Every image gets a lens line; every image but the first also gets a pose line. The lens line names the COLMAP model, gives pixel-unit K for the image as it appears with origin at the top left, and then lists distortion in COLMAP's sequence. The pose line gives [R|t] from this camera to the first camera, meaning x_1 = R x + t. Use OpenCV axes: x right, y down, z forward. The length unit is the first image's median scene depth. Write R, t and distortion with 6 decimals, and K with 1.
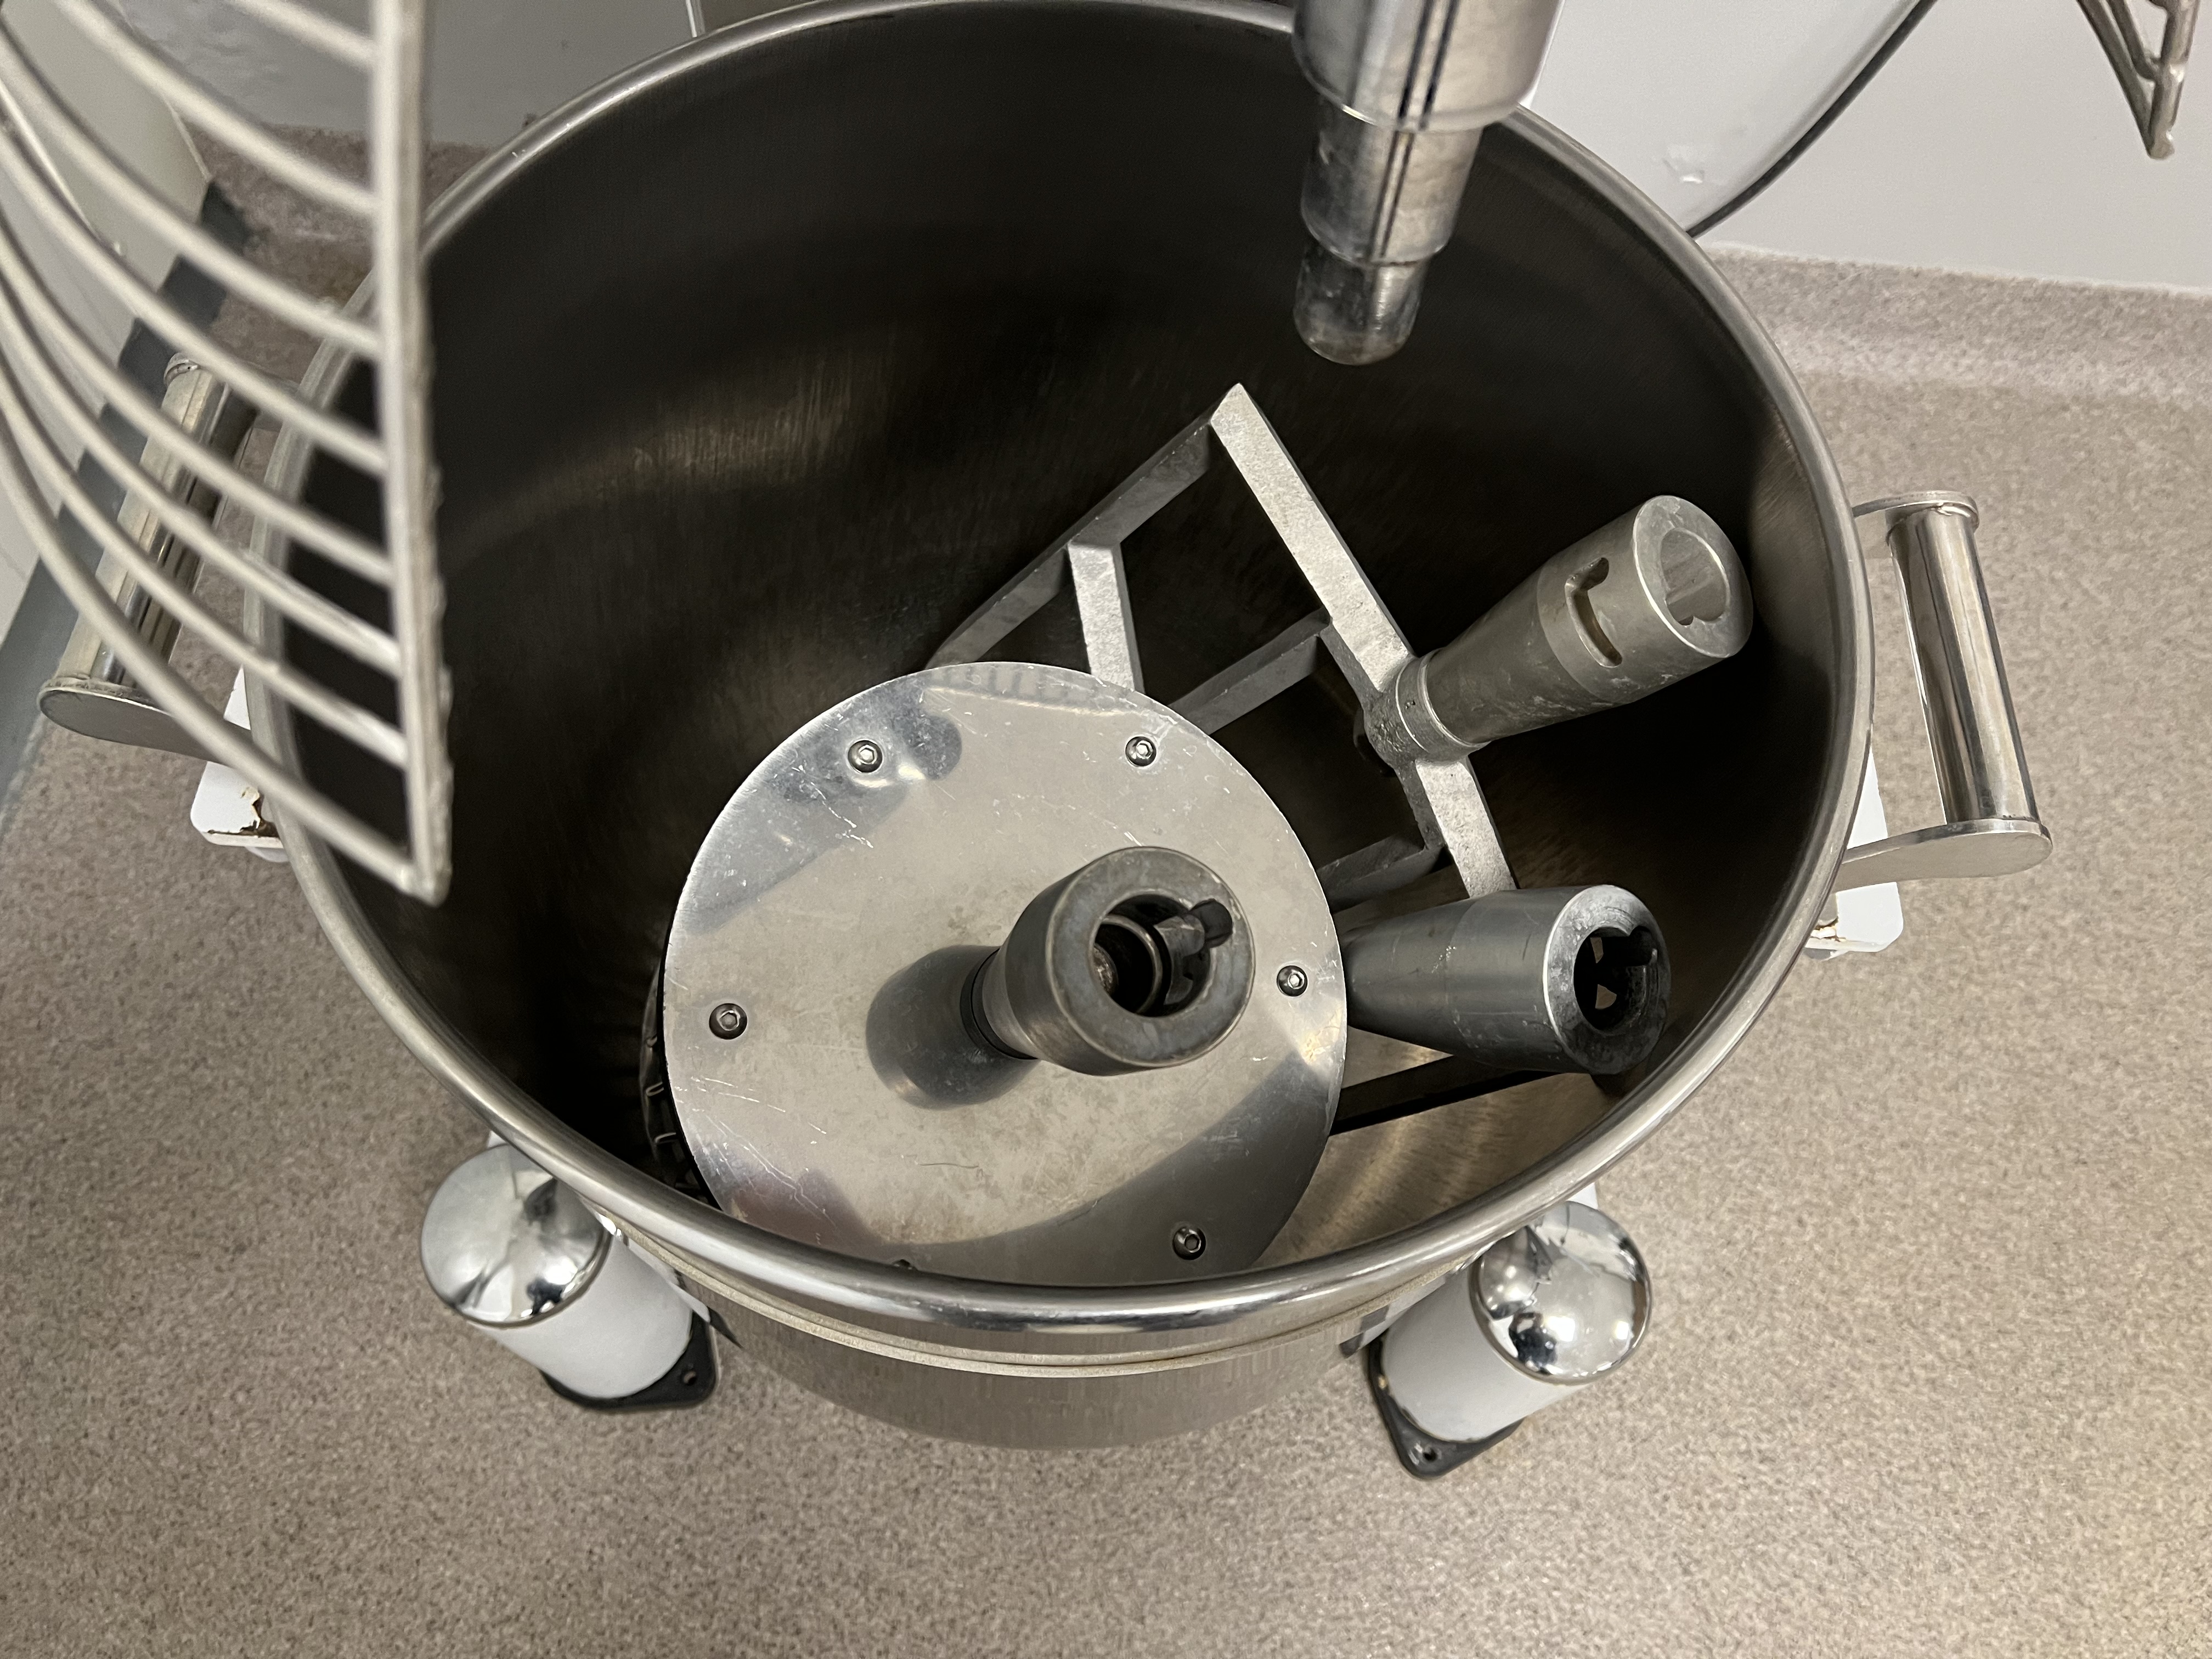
lens RADIAL K [[1669.7, 0, 1110.6], [0, 1669.7, 831.7], [0, 0, 1]] dist [-0.006250, -0.008809]
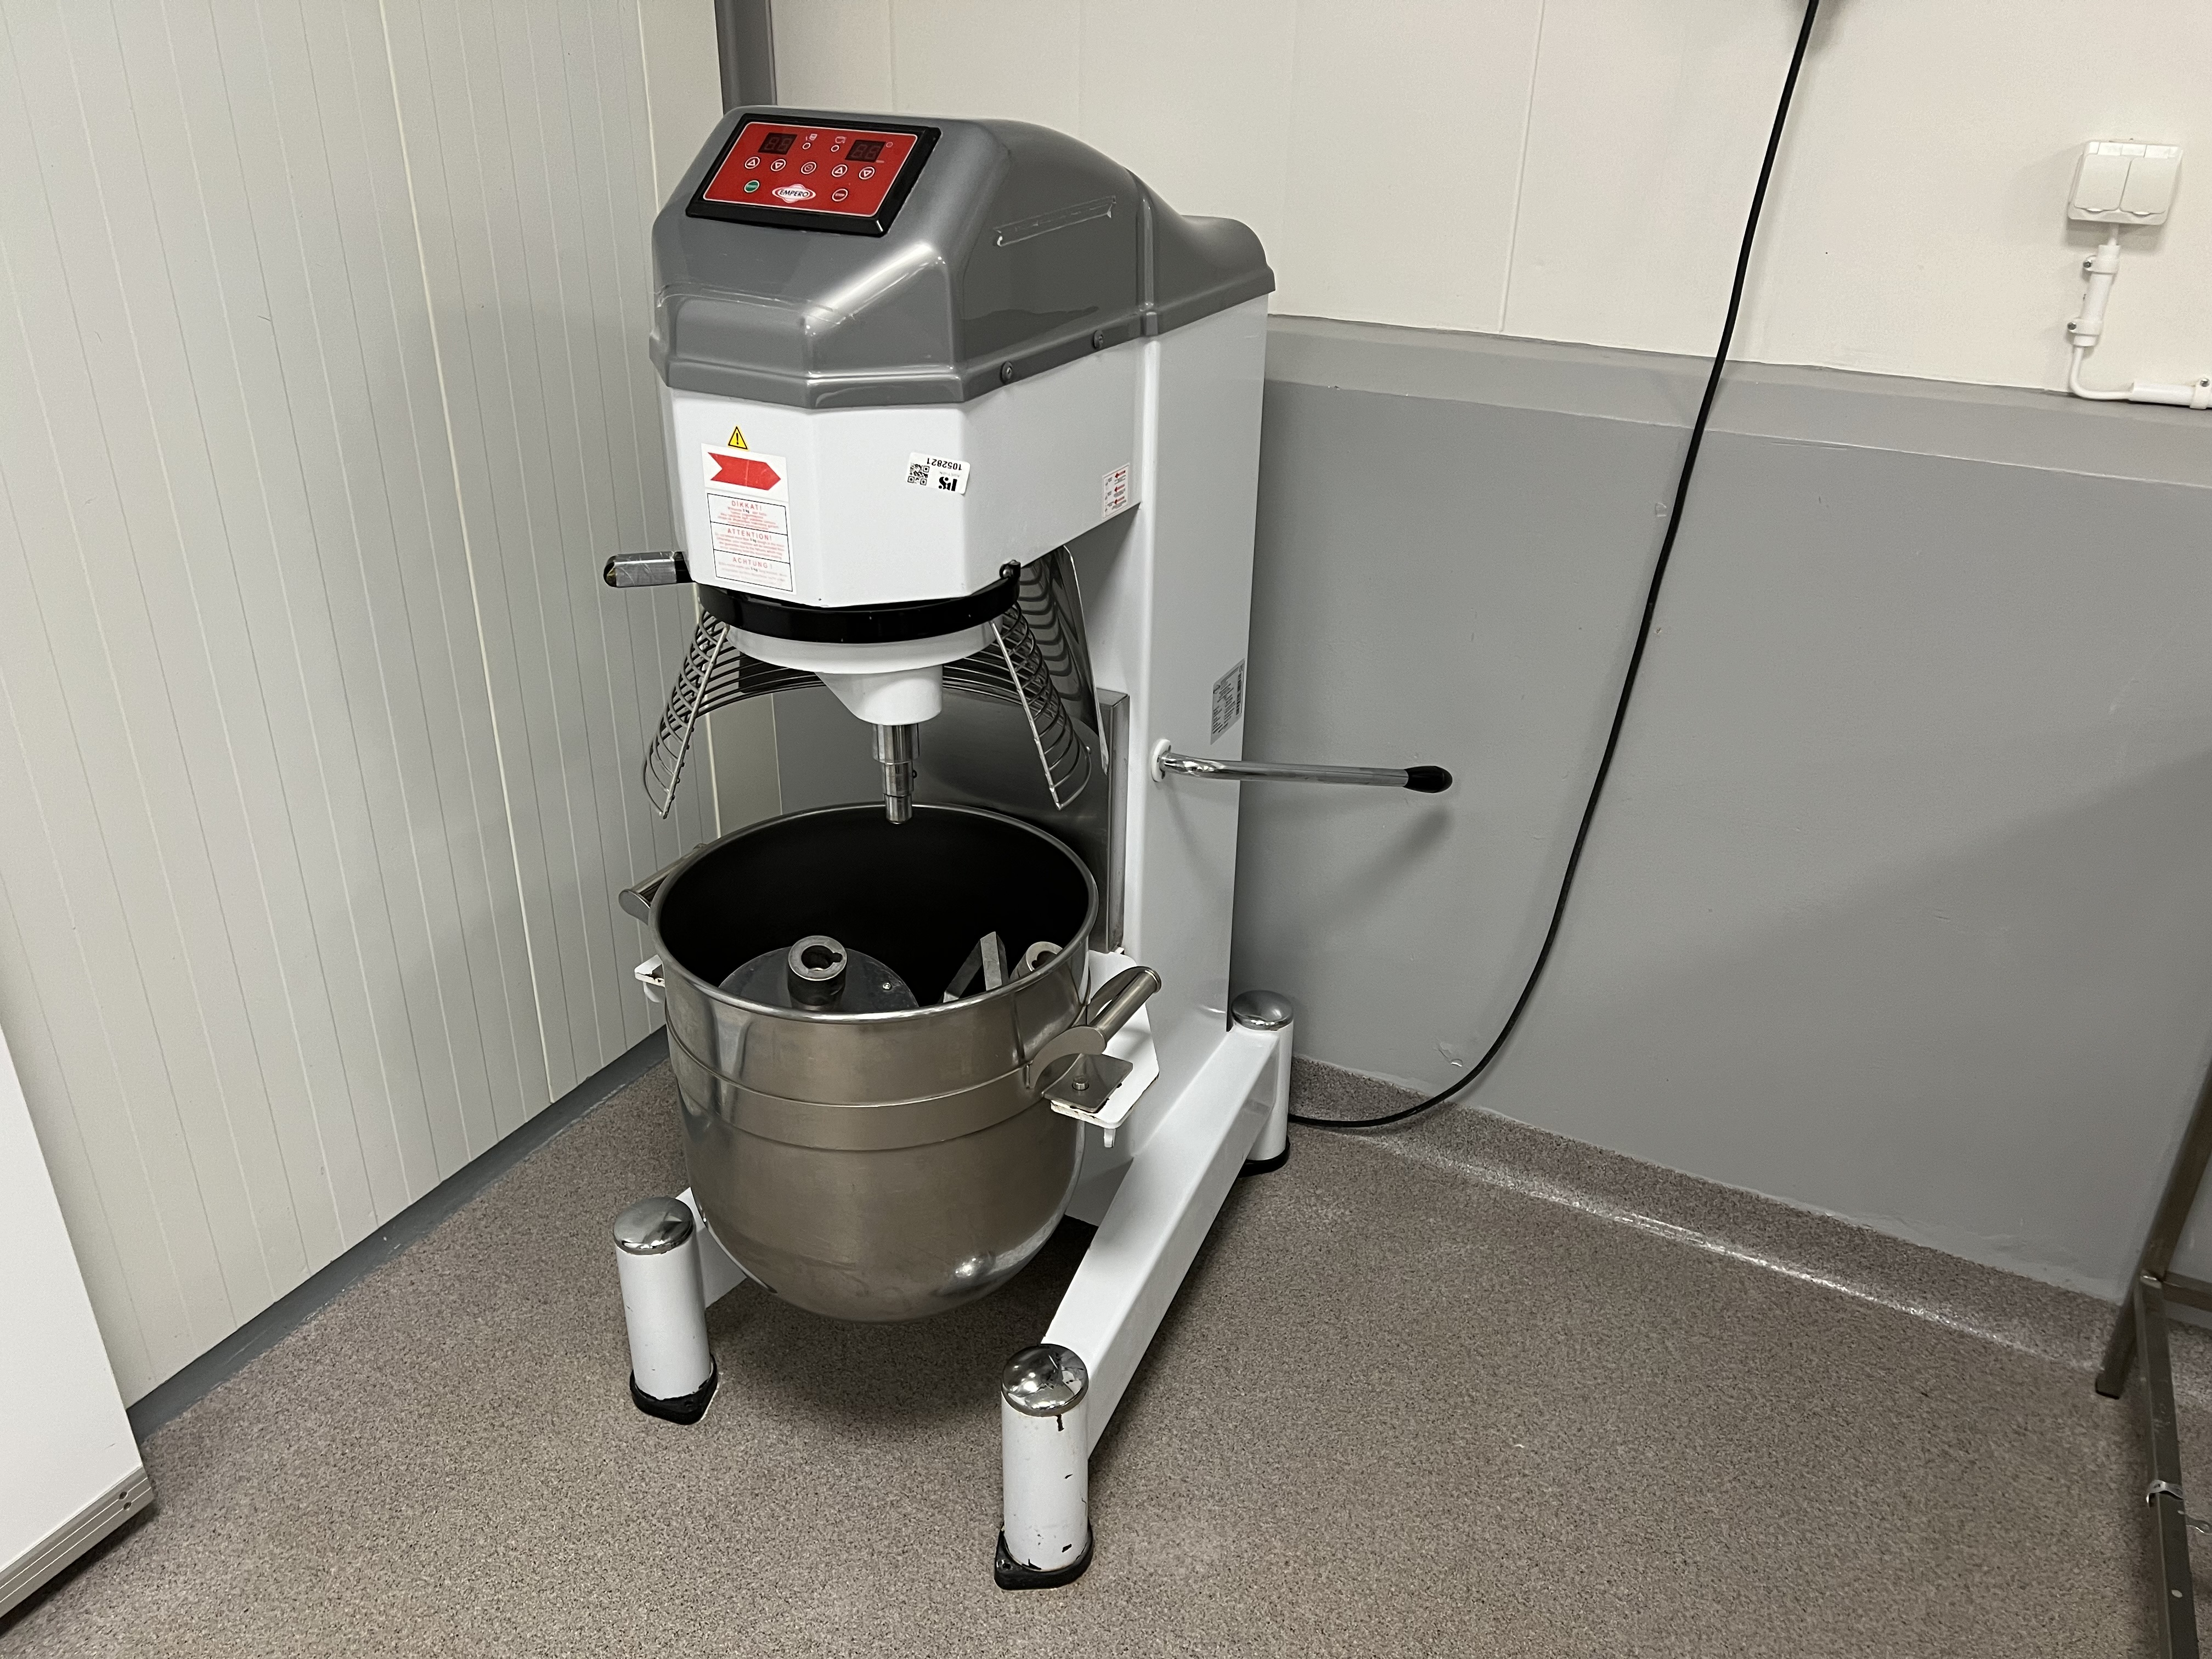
lens RADIAL K [[1669.7, 0, 1107.3], [0, 1669.7, 827.2], [0, 0, 1]] dist [-0.006250, -0.008809]
pose [[0.910068, 0.148617, -0.386896, 0.753564], [-0.355625, 0.759427, -0.544795, 0.619151], [0.212853, 0.633391, 0.743982, -0.696918]]
